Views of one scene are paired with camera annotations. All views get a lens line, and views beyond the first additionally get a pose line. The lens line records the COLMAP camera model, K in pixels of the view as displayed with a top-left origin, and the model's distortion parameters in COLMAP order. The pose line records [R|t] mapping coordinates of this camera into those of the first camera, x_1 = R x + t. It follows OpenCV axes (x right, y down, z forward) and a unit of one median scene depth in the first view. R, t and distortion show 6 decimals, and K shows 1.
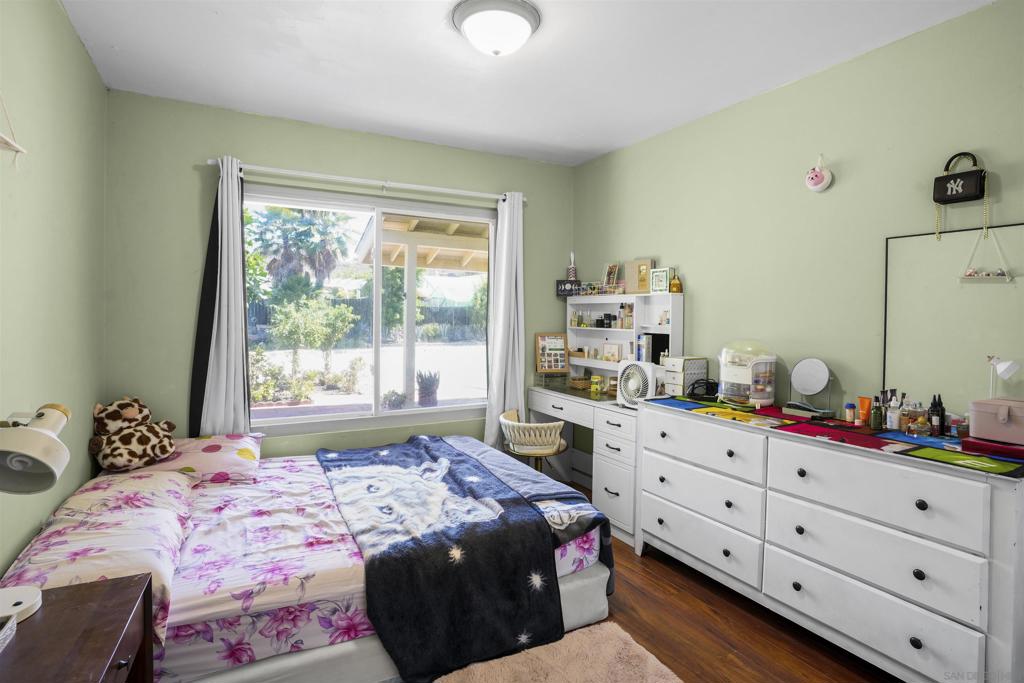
lens RADIAL K [[526.3, 0, 511.1], [0, 526.3, 333.3], [0, 0, 1]] dist [0.003975, 0.001990]
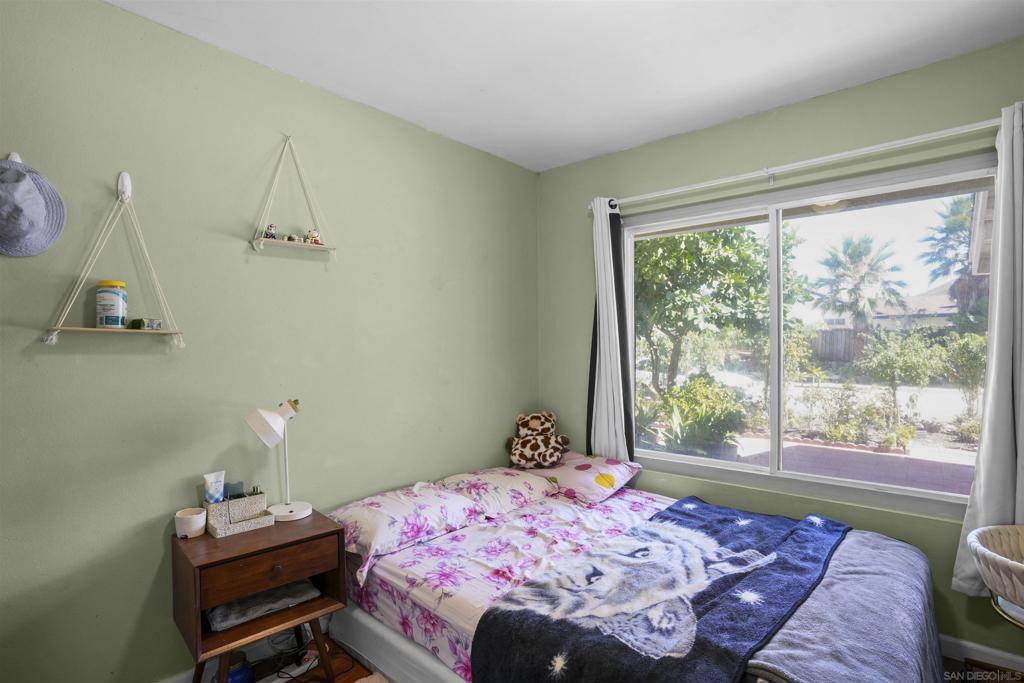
lens RADIAL K [[508.4, 0, 512.4], [0, 508.4, 347.5], [0, 0, 1]] dist [-0.047884, 0.003598]
pose [[0.327984, -0.013808, -0.944582, 0.428702], [-0.019214, 0.999589, -0.021284, -0.007109], [0.944488, 0.025130, 0.327584, 0.552681]]
